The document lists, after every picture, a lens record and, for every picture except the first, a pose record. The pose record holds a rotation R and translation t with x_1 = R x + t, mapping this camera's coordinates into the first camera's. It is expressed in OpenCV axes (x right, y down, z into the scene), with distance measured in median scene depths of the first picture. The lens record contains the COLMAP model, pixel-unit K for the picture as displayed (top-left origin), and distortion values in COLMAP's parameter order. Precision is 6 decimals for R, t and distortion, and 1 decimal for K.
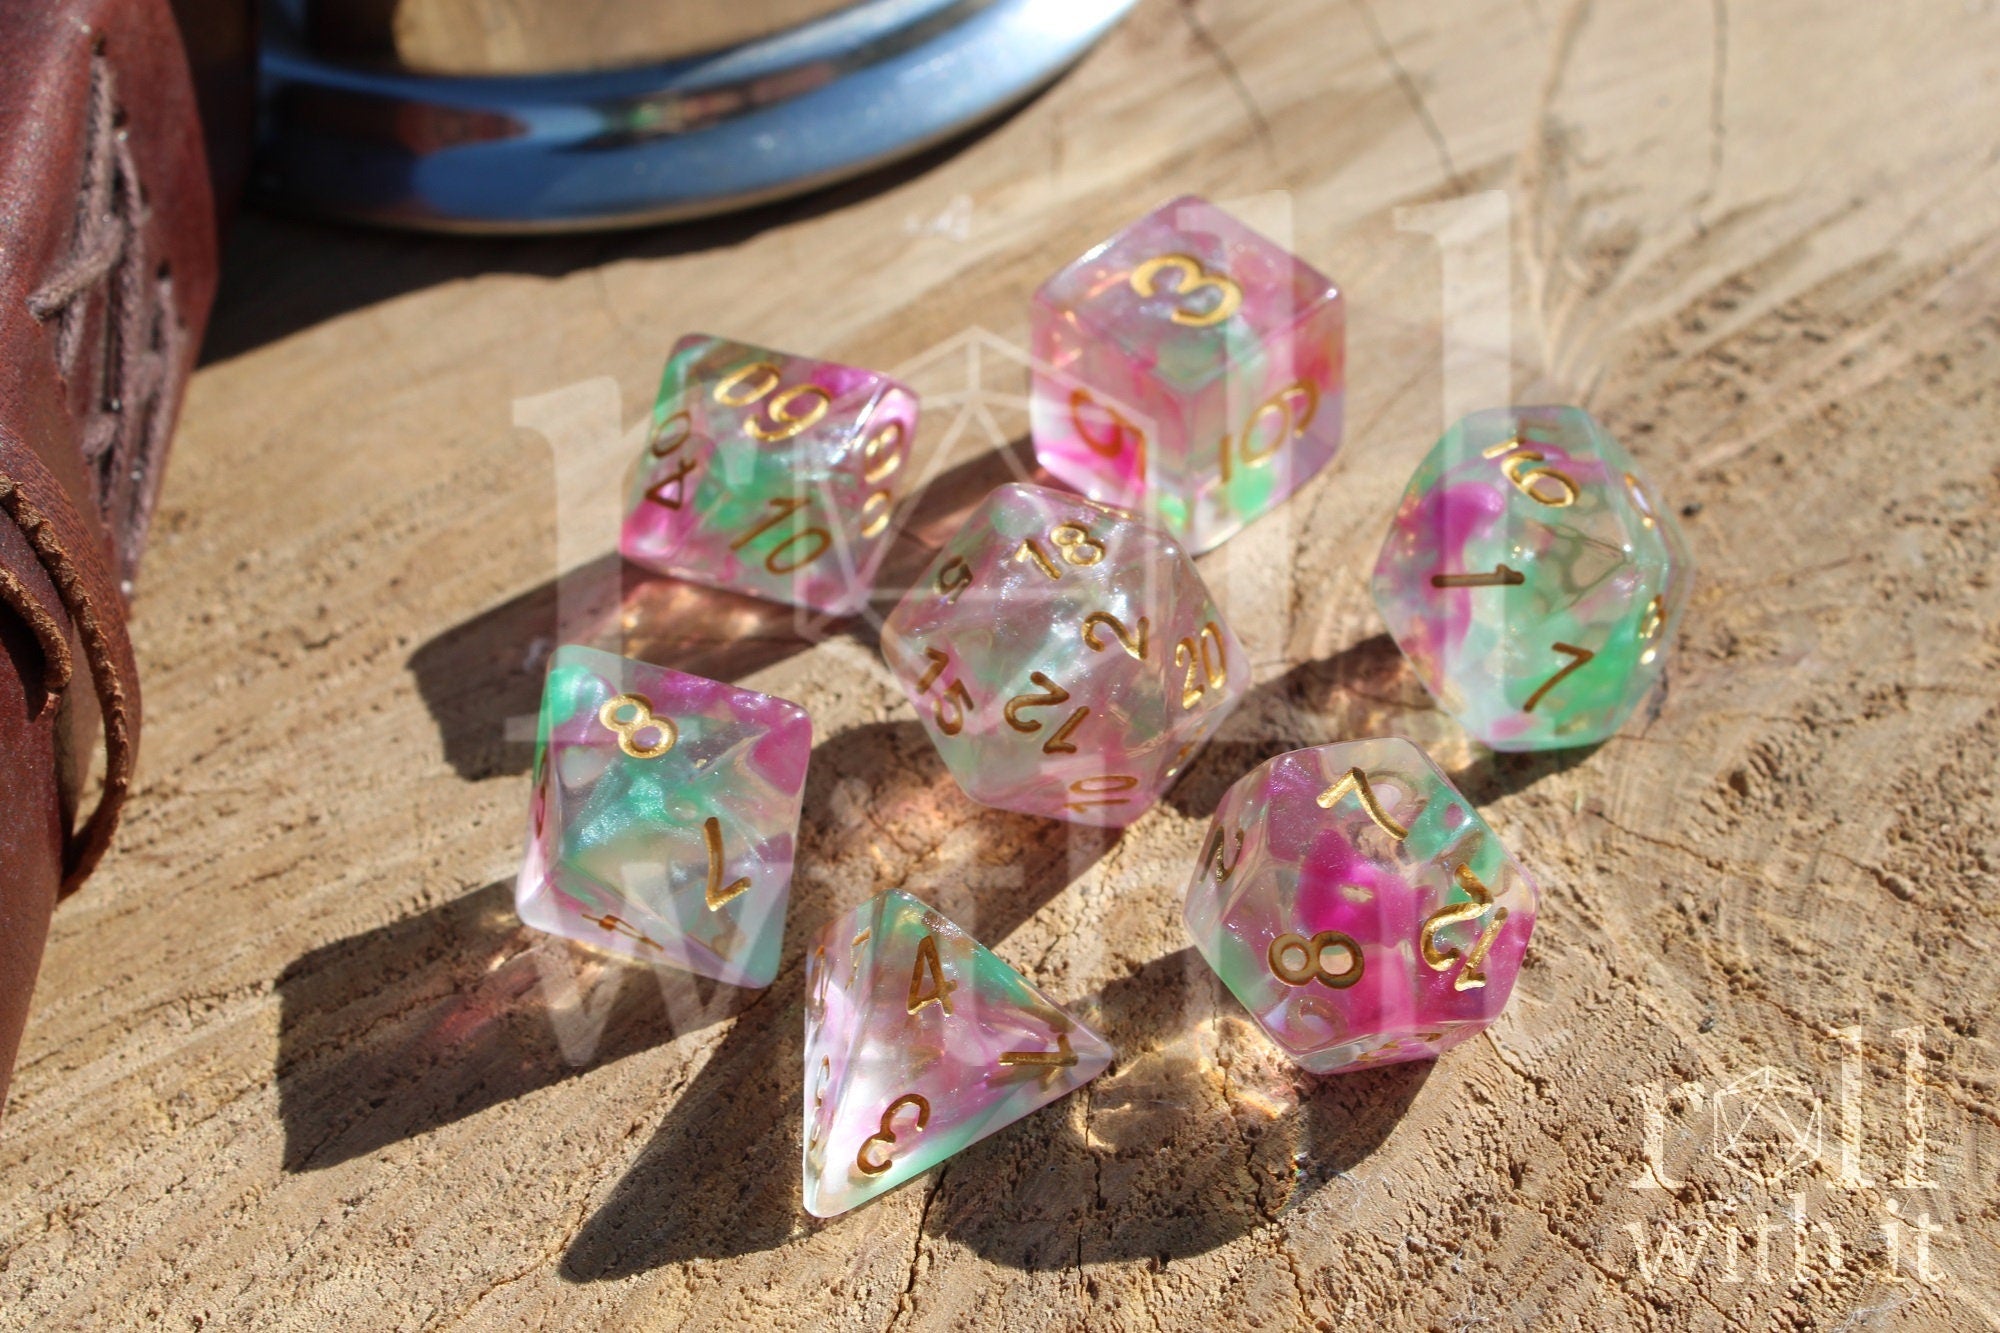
lens RADIAL K [[4055.4, 0, 1007.2], [0, 4055.4, 672.3], [0, 0, 1]] dist [-0.005689, 0.000000]
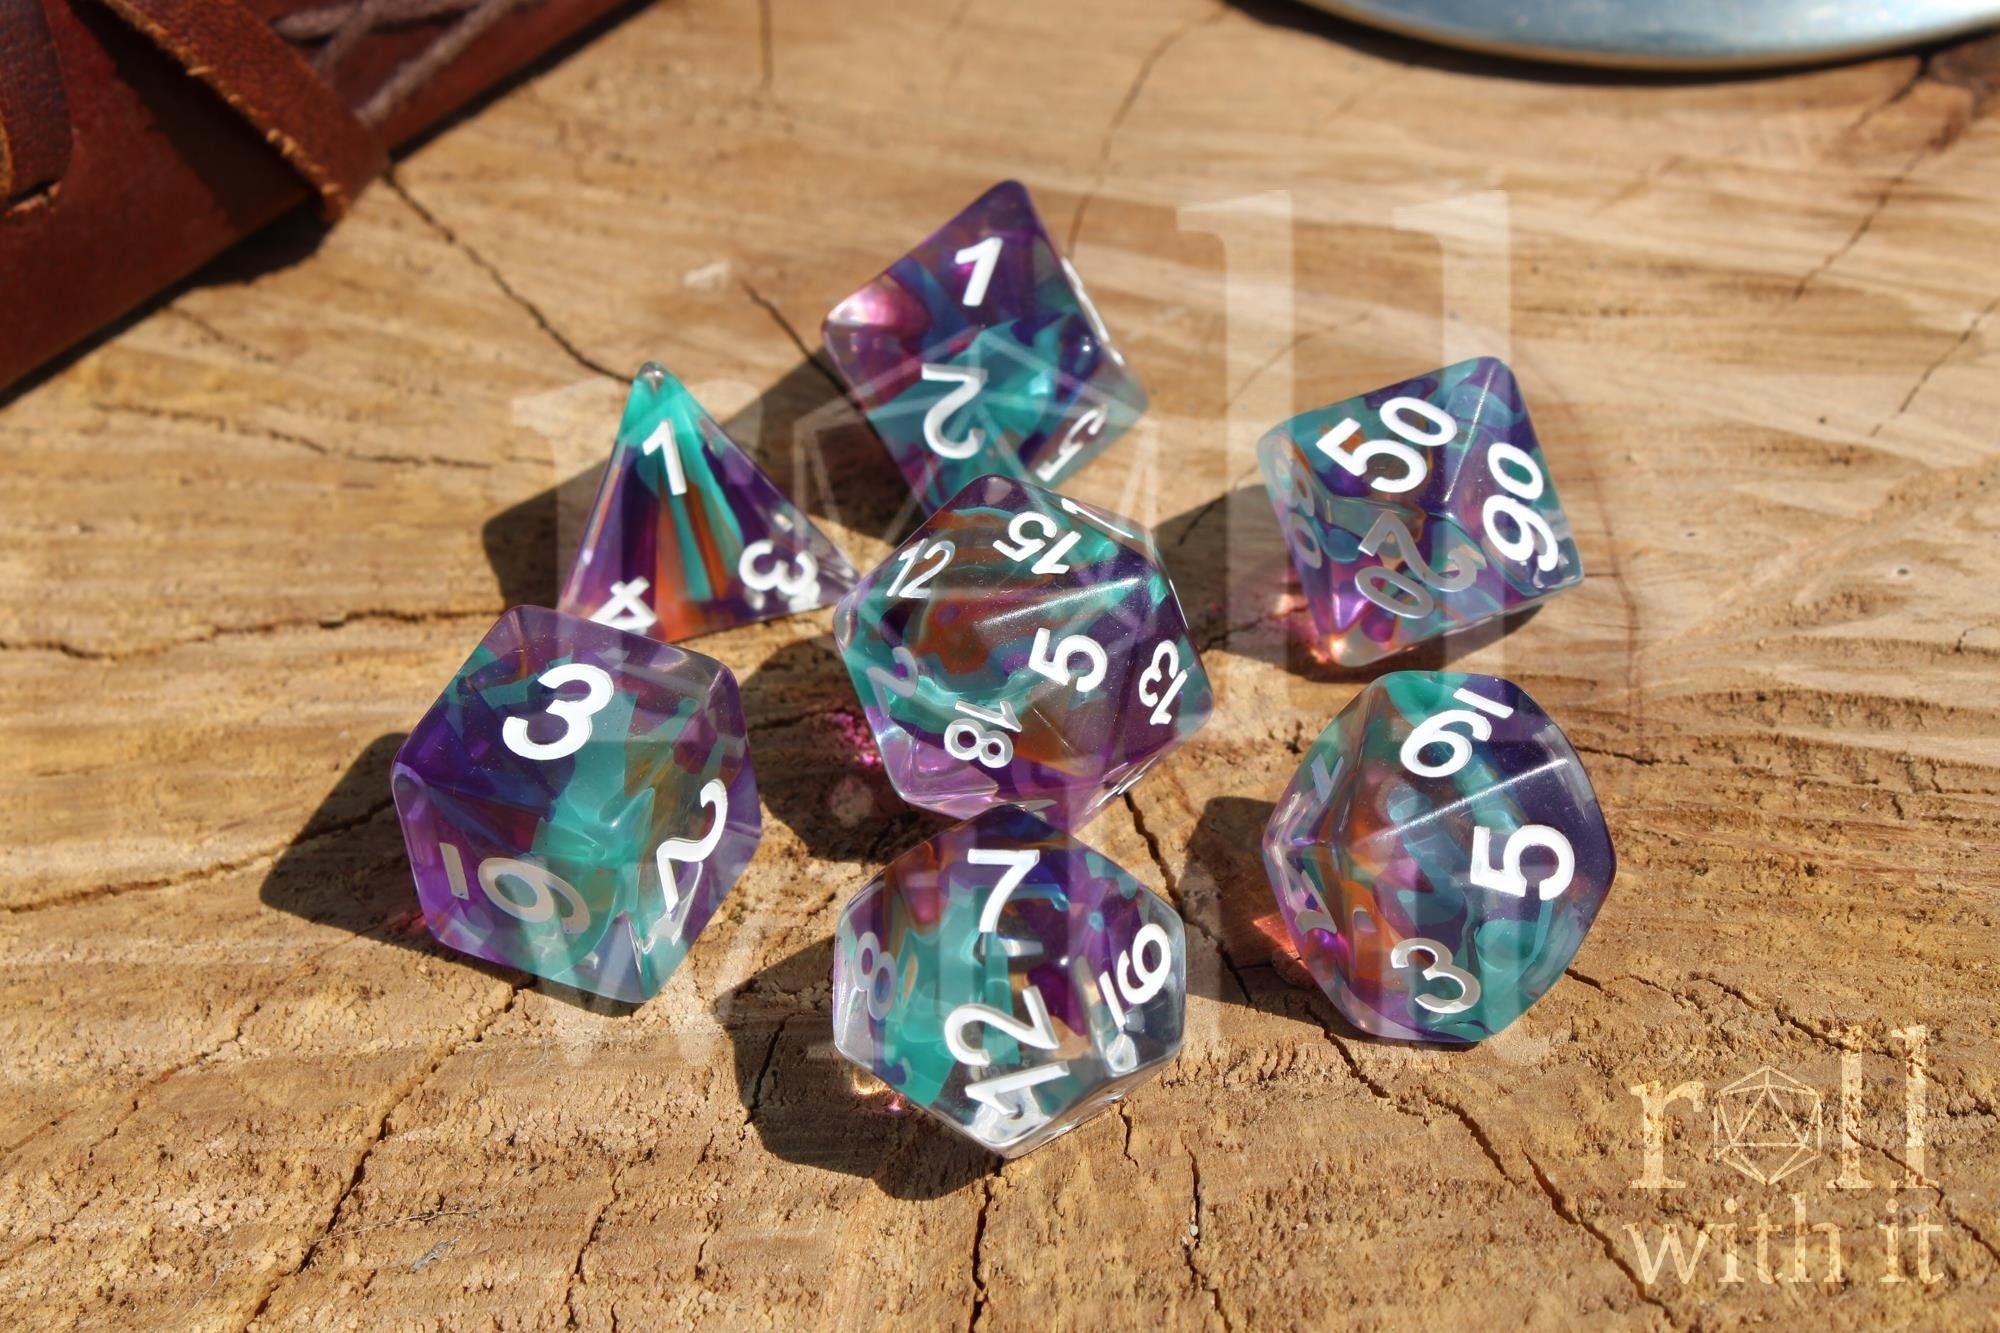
lens RADIAL K [[4969.2, 0, 1077.8], [0, 4969.2, 685.7], [0, 0, 1]] dist [0.035353, 0.000000]
pose [[0.614883, 0.585493, -0.528315, 0.739808], [-0.535602, 0.801759, 0.265168, -0.337598], [0.578835, 0.119919, 0.806579, 0.055530]]
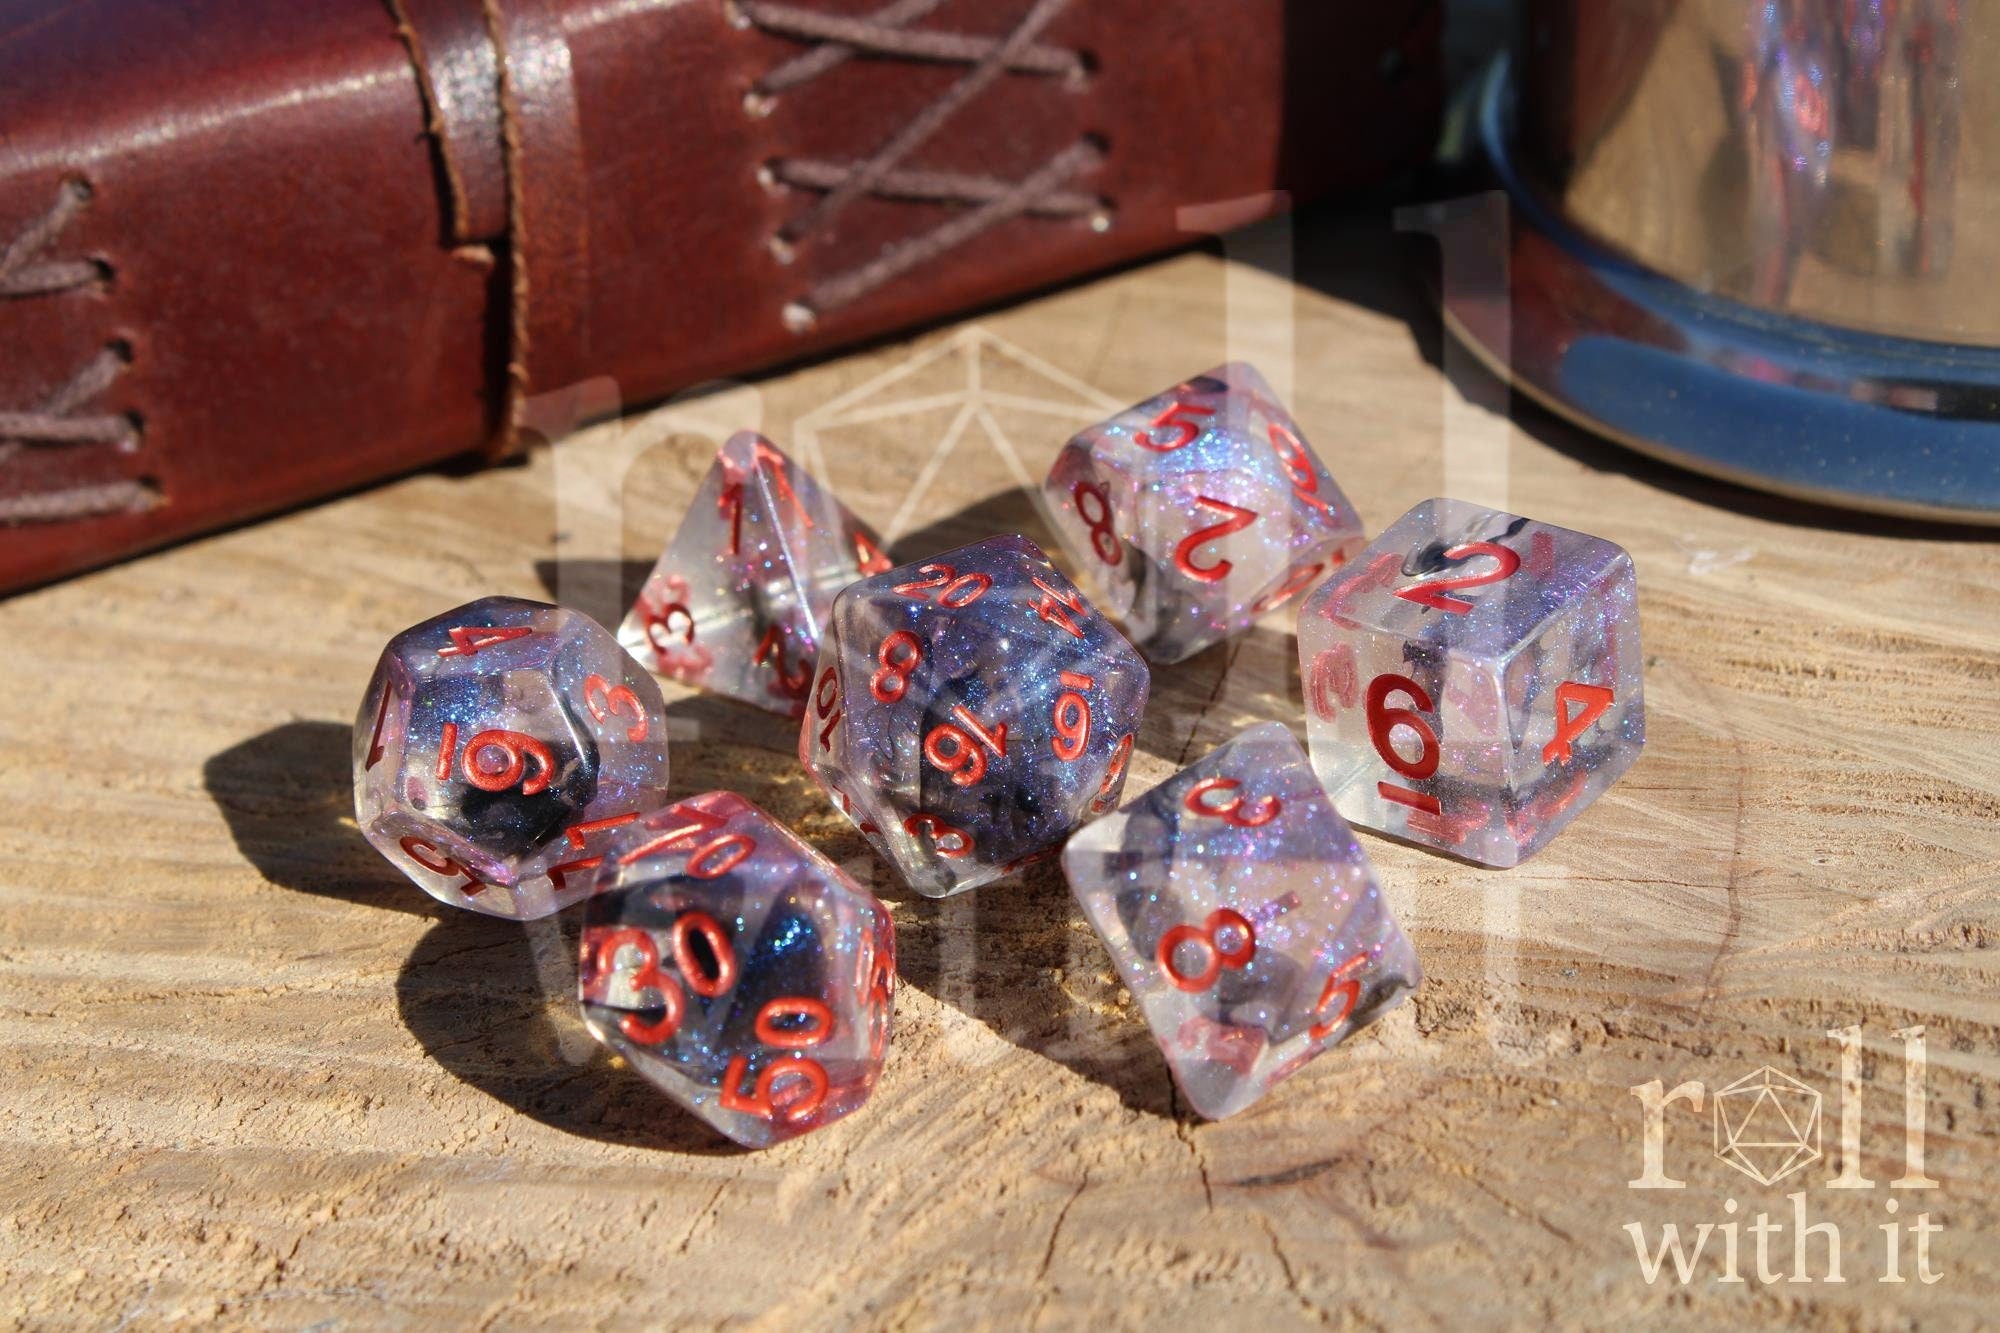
lens RADIAL K [[4969.2, 0, 1000.0], [0, 4969.2, 646.1], [0, 0, 1]] dist [0.035353, 0.000000]
pose [[0.370785, 0.498438, -0.783631, 0.986605], [-0.576674, 0.784969, 0.226428, -0.312856], [0.727987, 0.367944, 0.578491, 0.314161]]
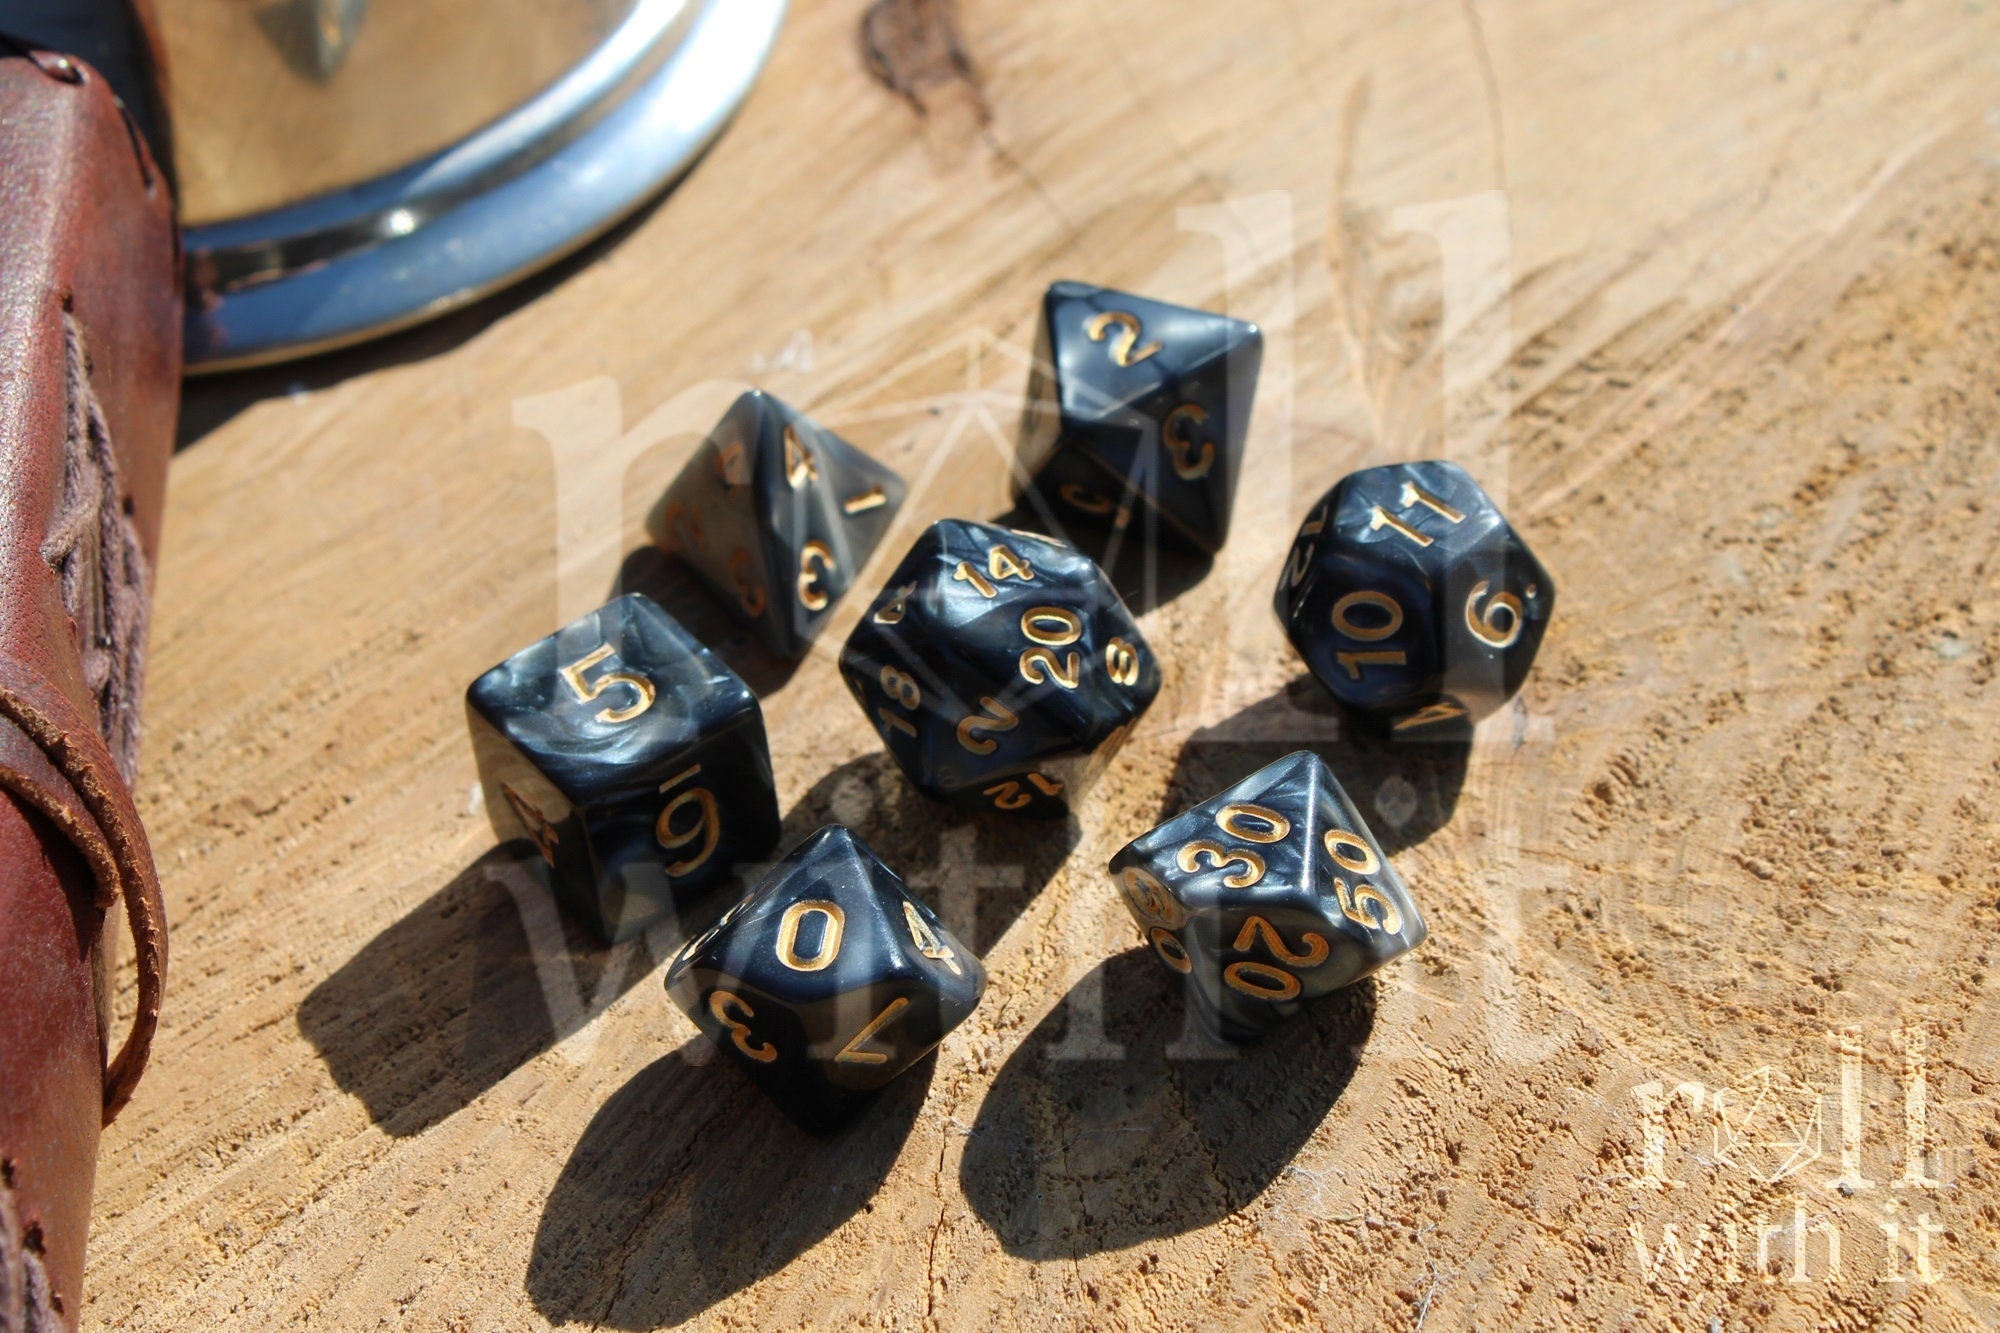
lens RADIAL K [[4969.2, 0, 978.7], [0, 4969.2, 683.9], [0, 0, 1]] dist [0.035353, 0.000000]
pose [[0.991499, -0.102989, 0.079515, -0.095695], [0.105912, 0.993813, -0.033448, 0.026097], [-0.075578, 0.041586, 0.996272, -0.345749]]
